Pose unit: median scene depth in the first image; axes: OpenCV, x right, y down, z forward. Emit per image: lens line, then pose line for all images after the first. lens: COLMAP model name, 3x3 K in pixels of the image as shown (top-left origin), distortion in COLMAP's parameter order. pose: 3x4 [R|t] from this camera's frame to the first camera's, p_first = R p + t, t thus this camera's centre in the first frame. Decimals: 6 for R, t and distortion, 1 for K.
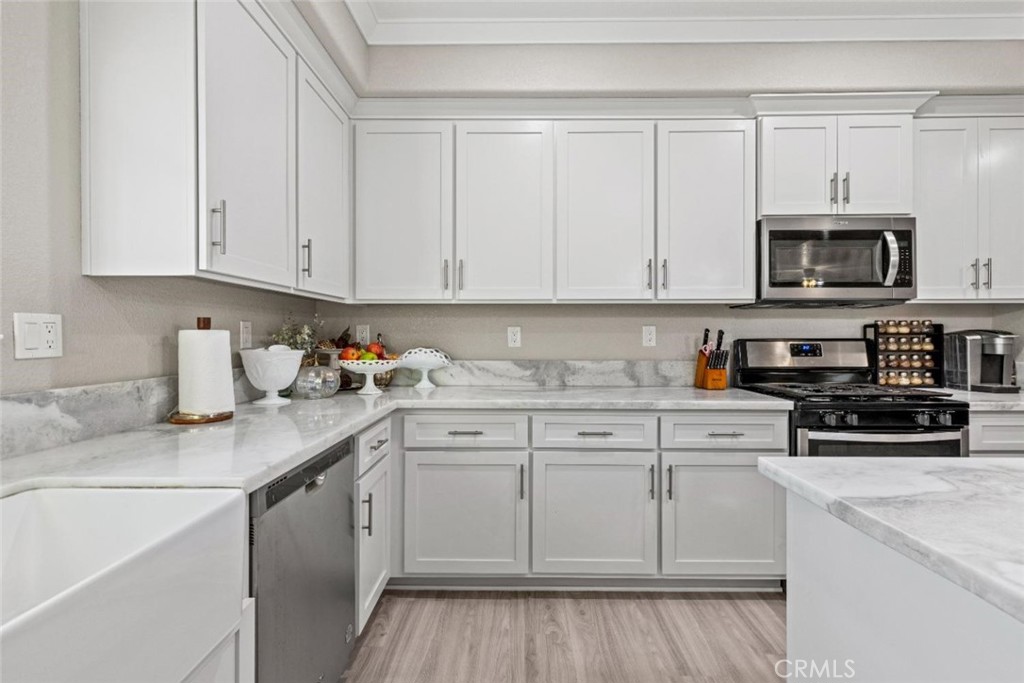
lens RADIAL K [[456.9, 0, 514.8], [0, 456.9, 337.3], [0, 0, 1]] dist [0.005114, 0.001435]
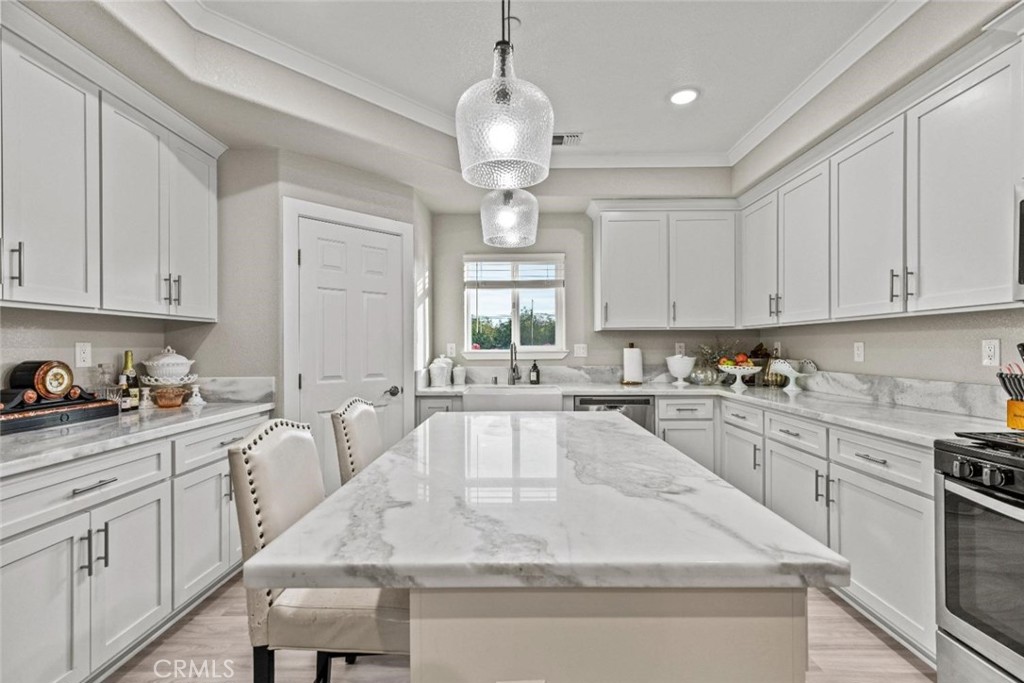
lens RADIAL K [[456.9, 0, 513.5], [0, 456.9, 344.6], [0, 0, 1]] dist [0.005114, 0.001435]
pose [[-0.001257, -0.004509, -0.999989, 1.141548], [0.003175, 0.999985, -0.004513, -0.016625], [0.999994, -0.003181, -0.001242, 0.219355]]
